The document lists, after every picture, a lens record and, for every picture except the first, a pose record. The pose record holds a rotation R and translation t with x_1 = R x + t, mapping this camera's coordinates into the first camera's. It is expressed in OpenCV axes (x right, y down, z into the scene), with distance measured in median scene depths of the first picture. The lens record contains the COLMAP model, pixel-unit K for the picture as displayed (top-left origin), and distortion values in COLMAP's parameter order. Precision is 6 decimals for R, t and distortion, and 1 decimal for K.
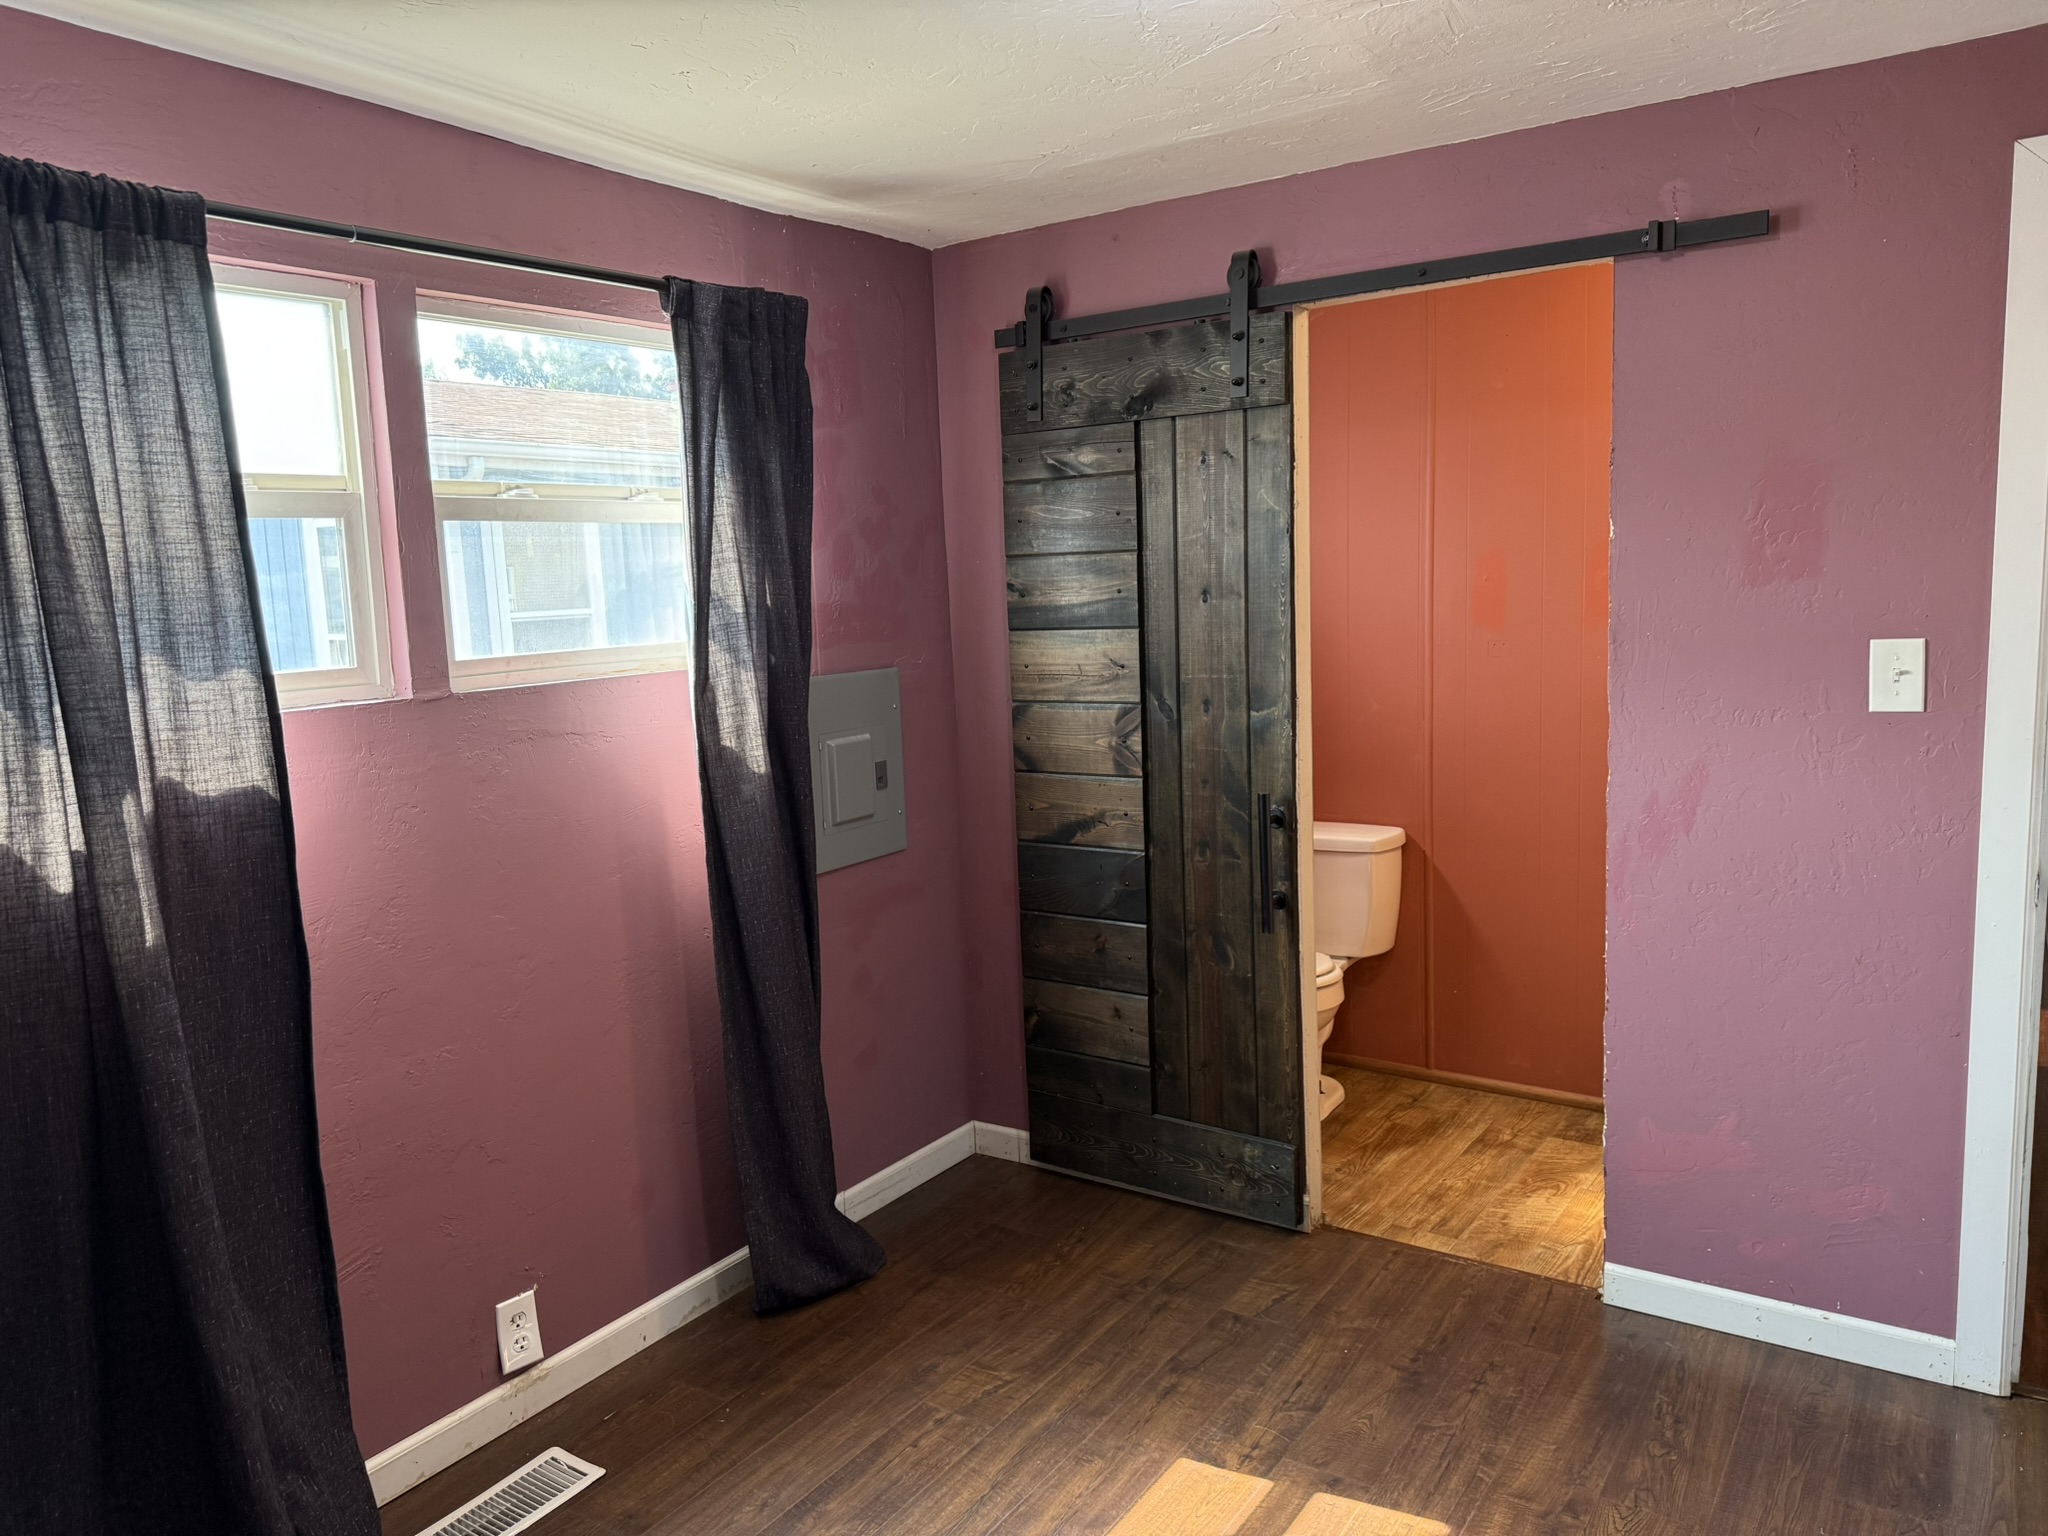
lens RADIAL K [[1429.9, 0, 1026.6], [0, 1429.9, 752.3], [0, 0, 1]] dist [0.048106, -0.058283]
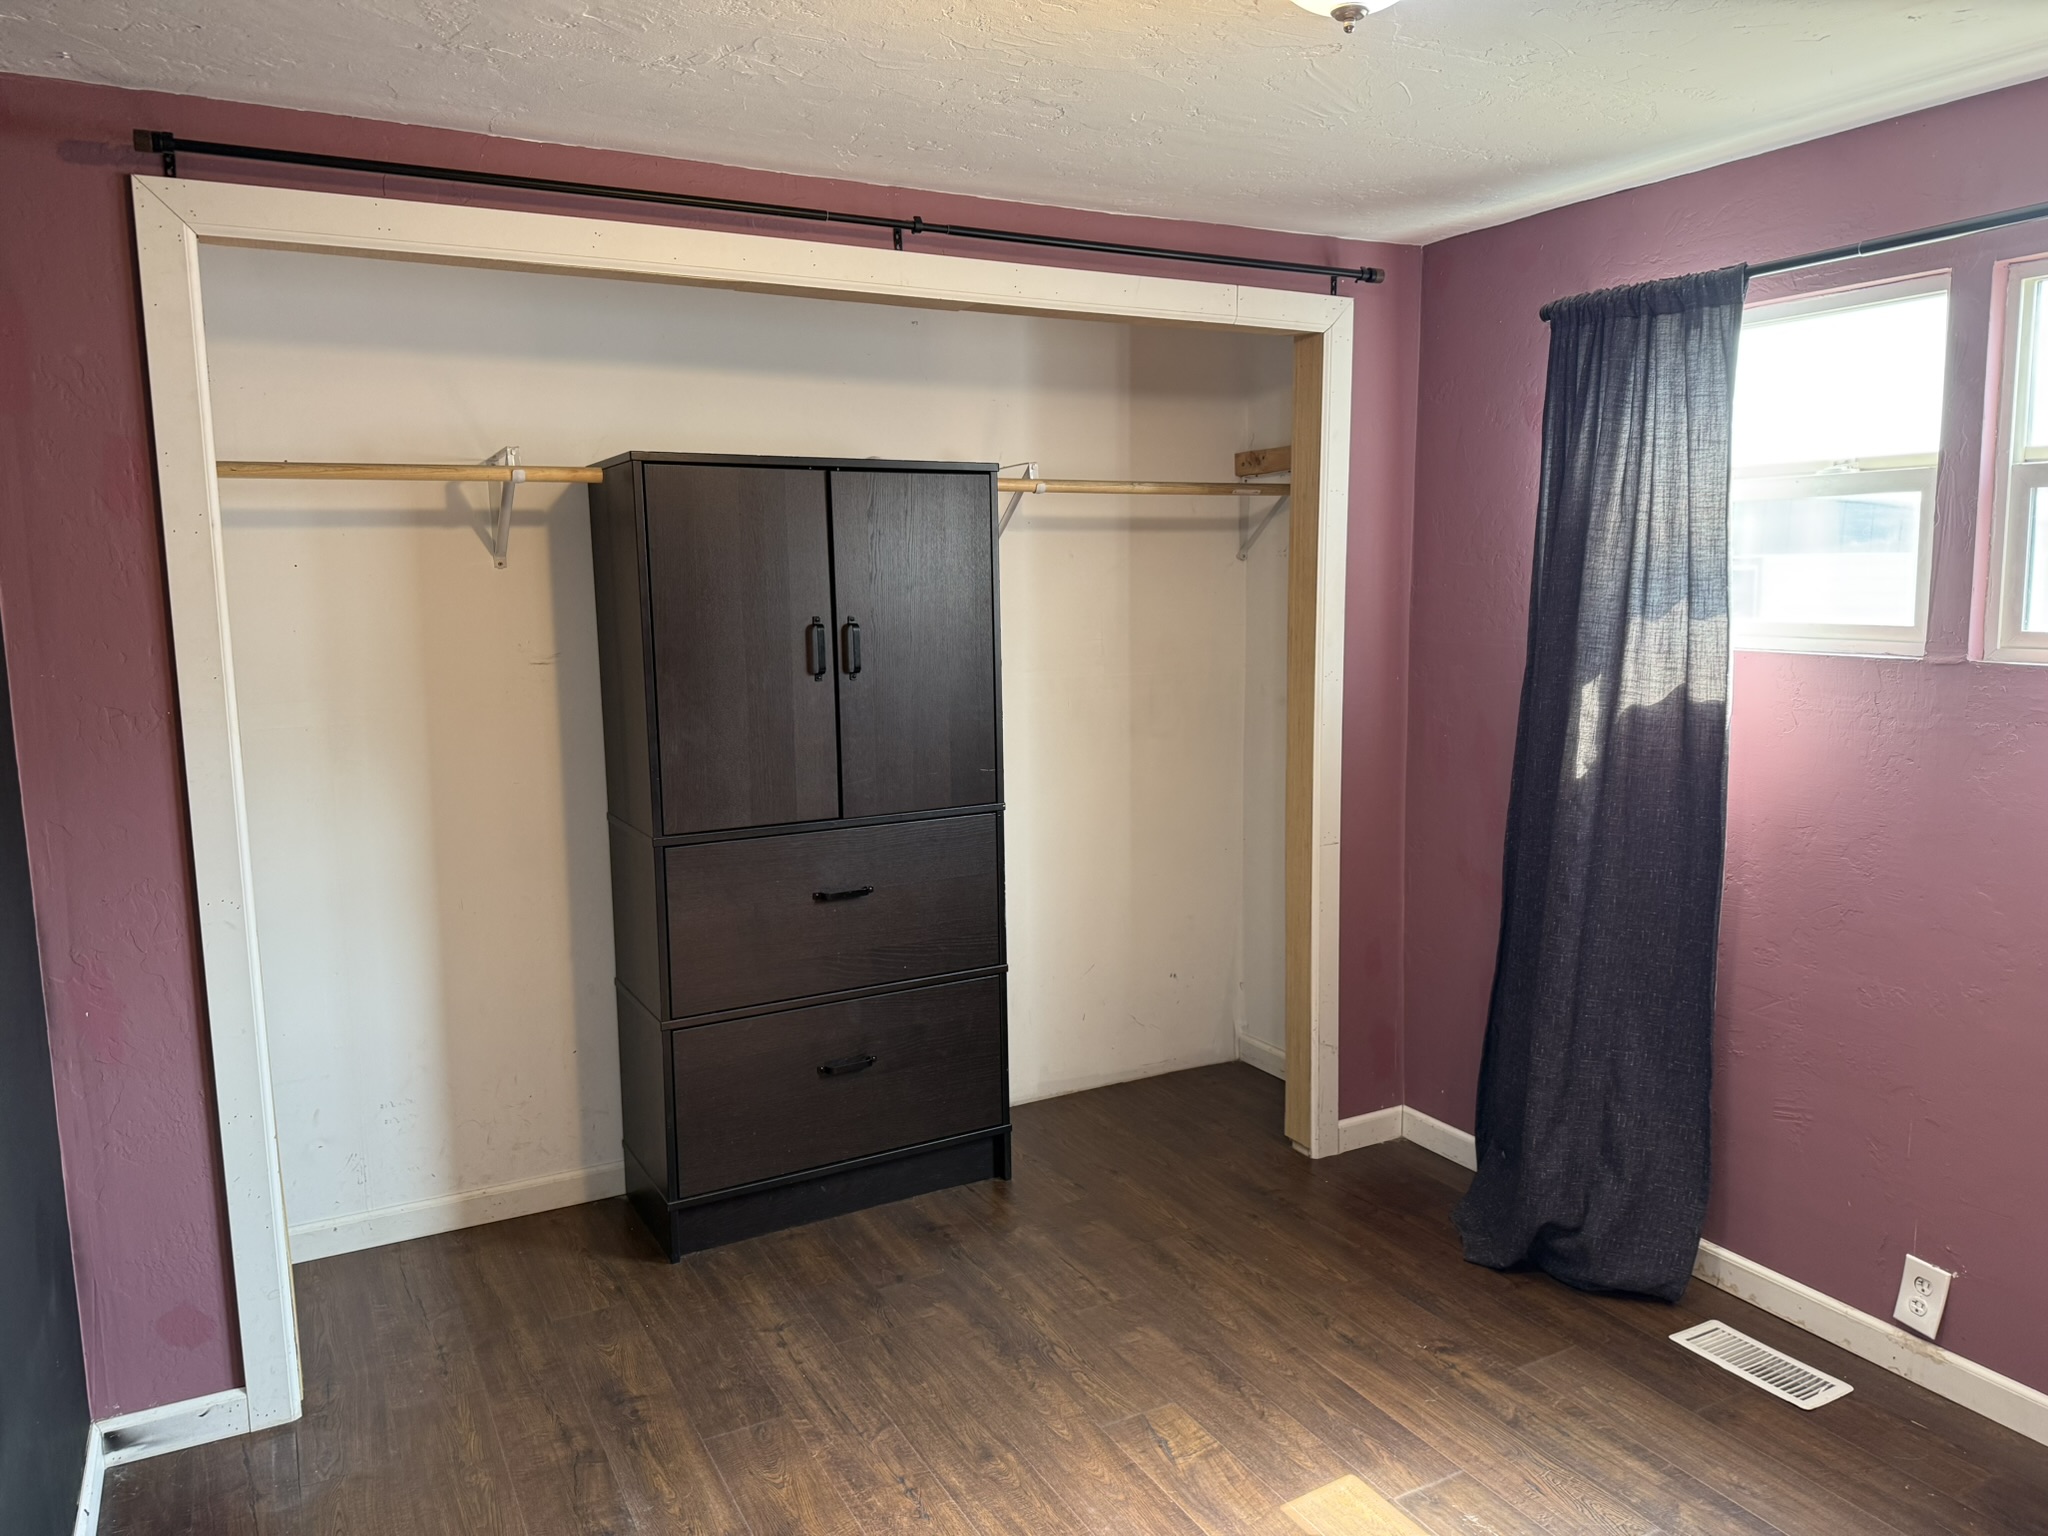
lens RADIAL K [[1429.9, 0, 1024.1], [0, 1429.9, 767.3], [0, 0, 1]] dist [0.048106, -0.058283]
pose [[-0.461629, 0.162397, -0.872081, 0.819765], [-0.086202, 0.970235, 0.226305, -0.142967], [0.882875, 0.179644, -0.433890, 0.880285]]
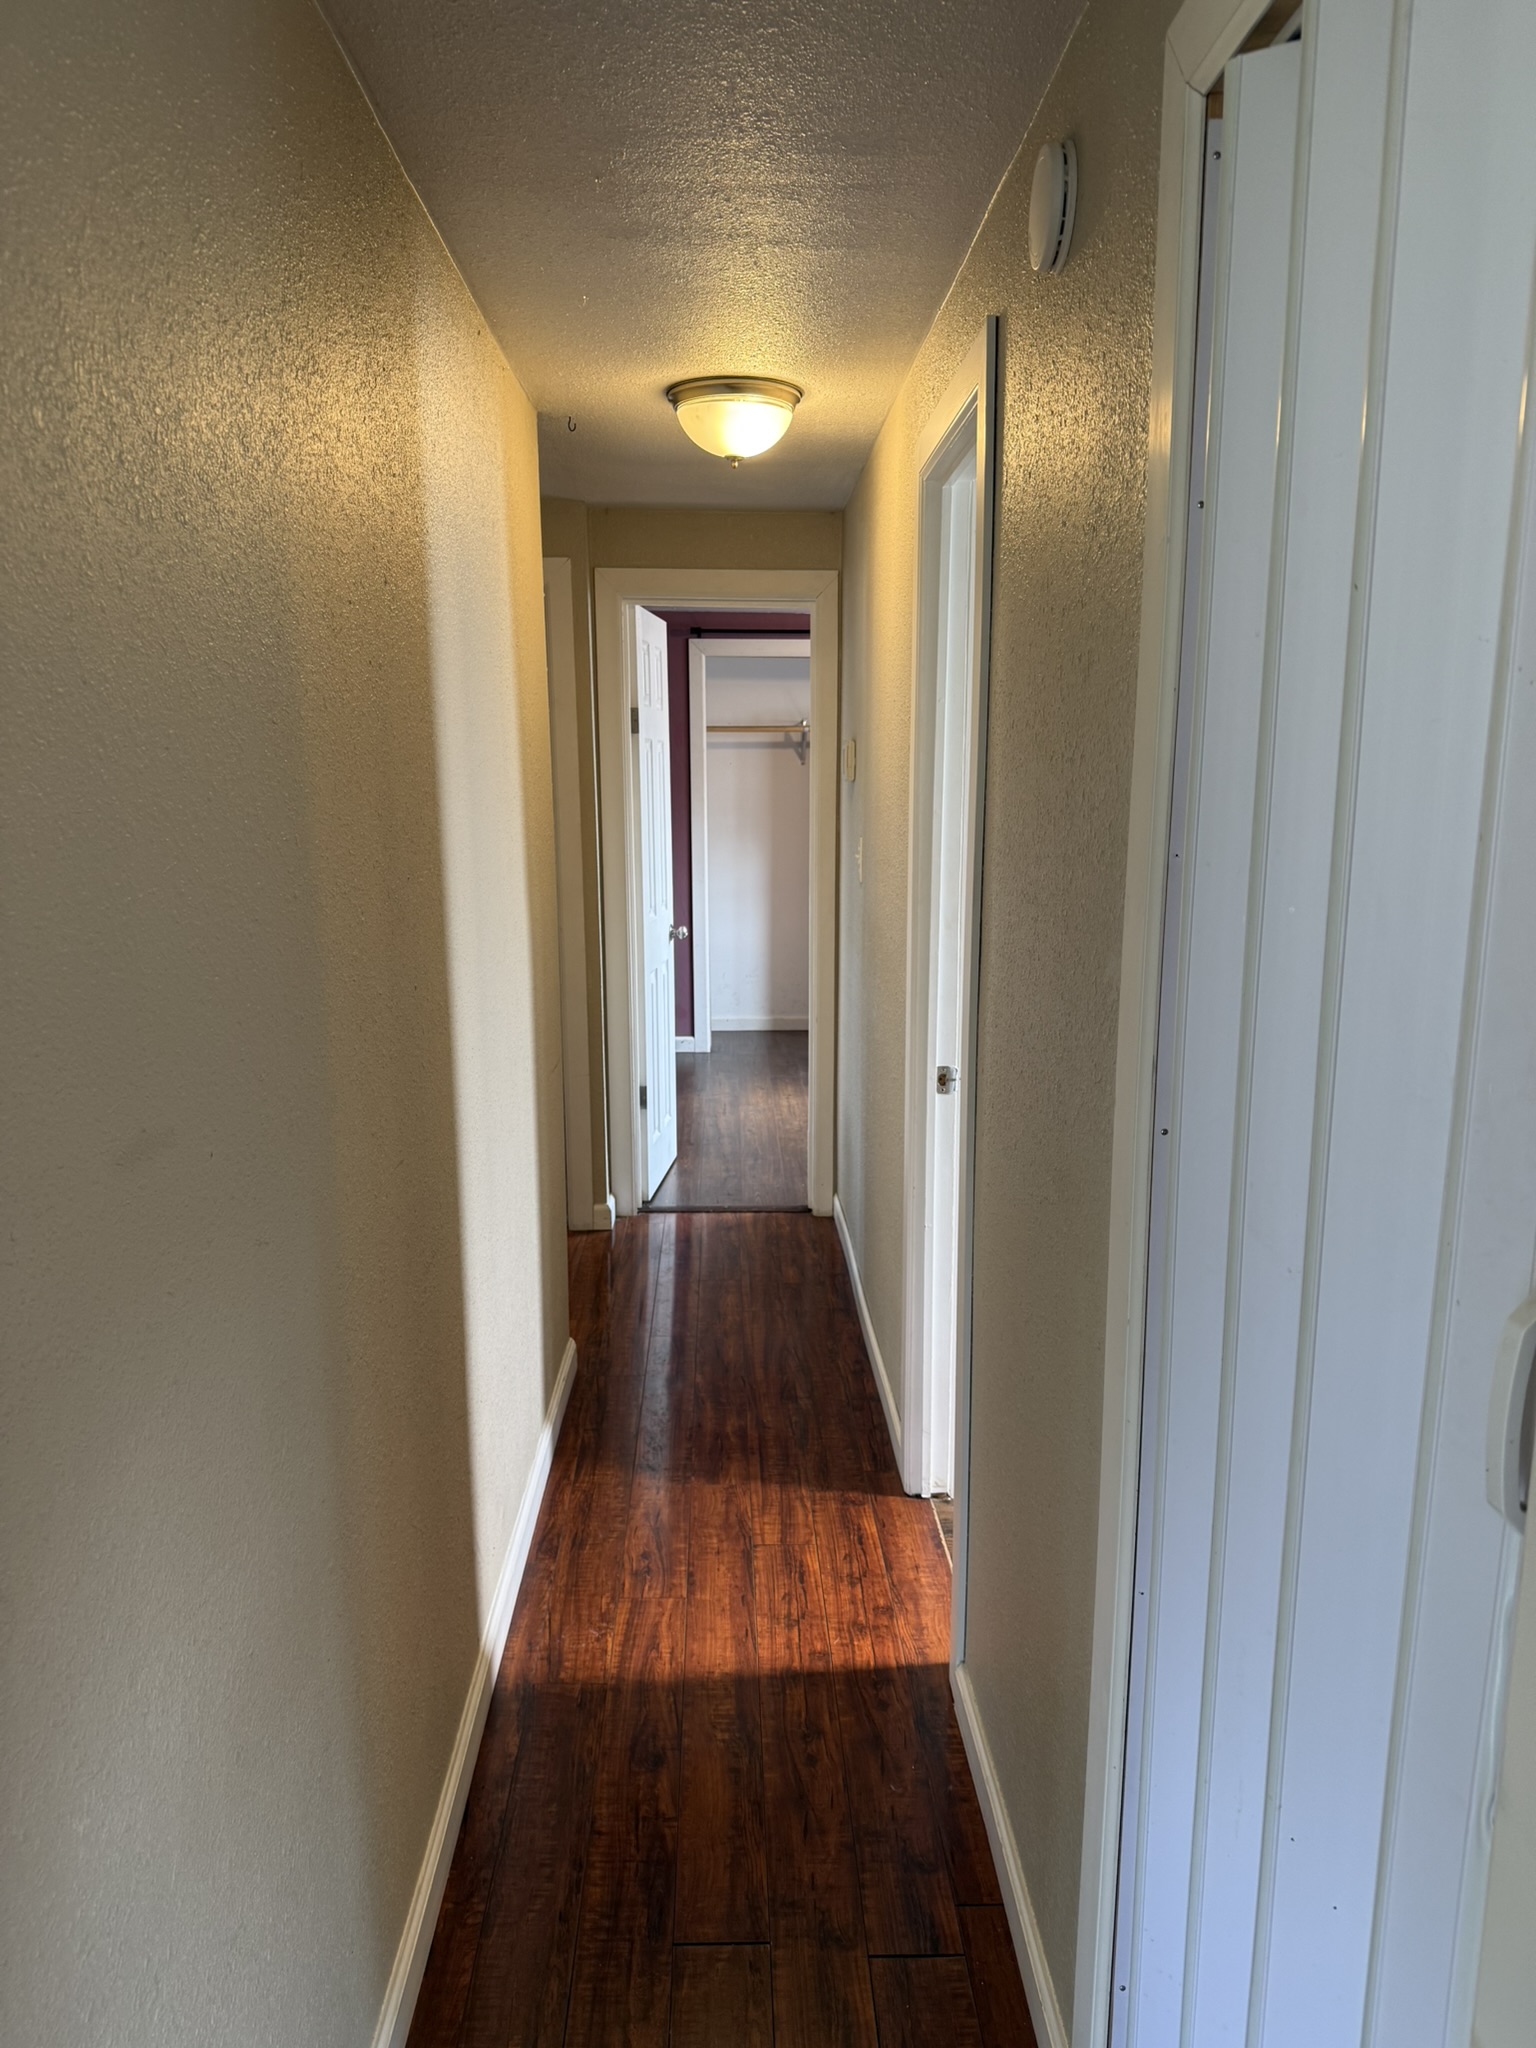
lens RADIAL K [[1429.9, 0, 773.5], [0, 1429.9, 1022.2], [0, 0, 1]] dist [0.048106, -0.058283]
pose [[-0.807166, 0.139340, -0.573645, 1.950149], [-0.046223, 0.953842, 0.296732, -0.405769], [0.588513, 0.266027, -0.763467, 2.578742]]
